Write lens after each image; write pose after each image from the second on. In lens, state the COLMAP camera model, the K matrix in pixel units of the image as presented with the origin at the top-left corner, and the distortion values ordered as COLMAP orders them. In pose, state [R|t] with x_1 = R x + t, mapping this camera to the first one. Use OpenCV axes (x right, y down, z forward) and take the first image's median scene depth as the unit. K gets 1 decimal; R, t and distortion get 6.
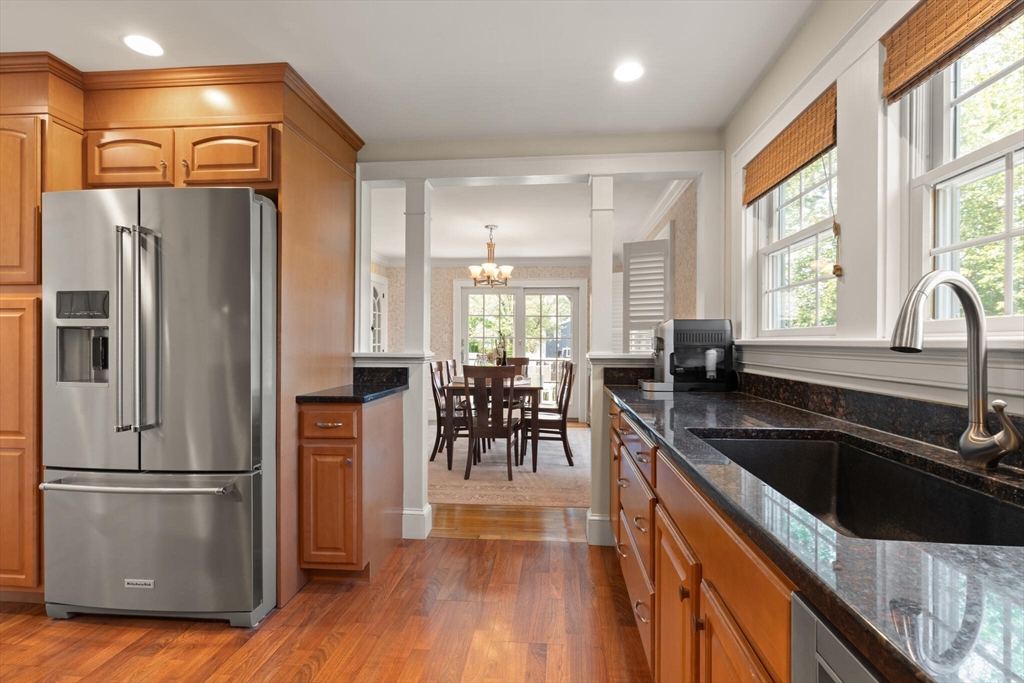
lens RADIAL K [[468.6, 0, 513.2], [0, 468.6, 340.6], [0, 0, 1]] dist [0.013459, 0.000418]
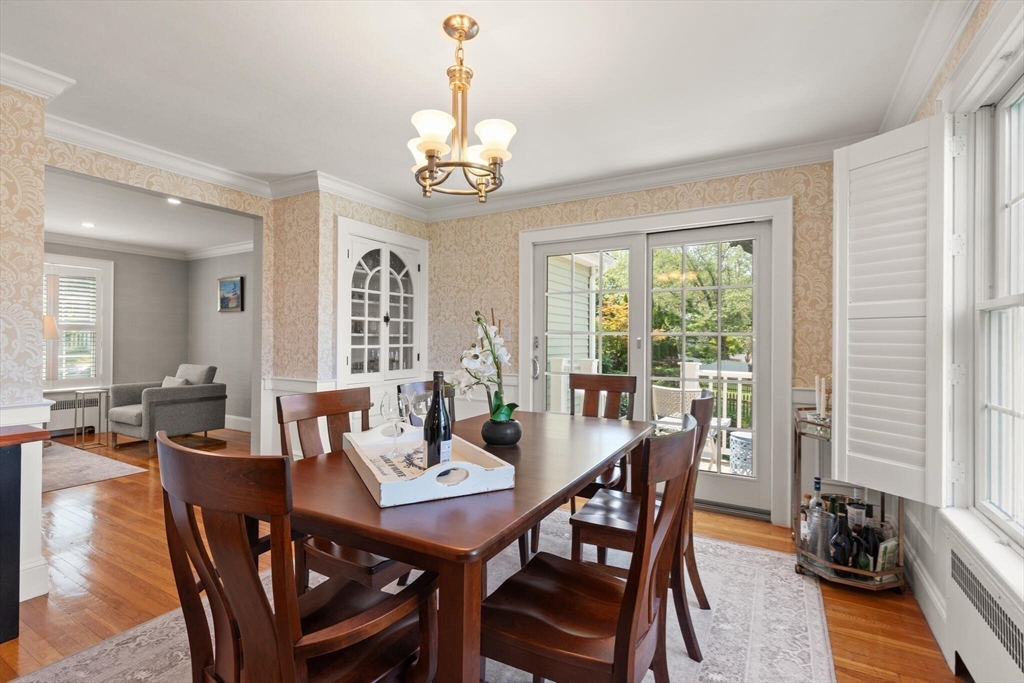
lens RADIAL K [[468.6, 0, 509.1], [0, 468.6, 344.7], [0, 0, 1]] dist [0.013459, 0.000418]
pose [[0.899641, 0.007727, -0.436561, 0.111521], [-0.009346, 0.999955, -0.001561, 0.007937], [0.436529, 0.005485, 0.899673, 0.491015]]
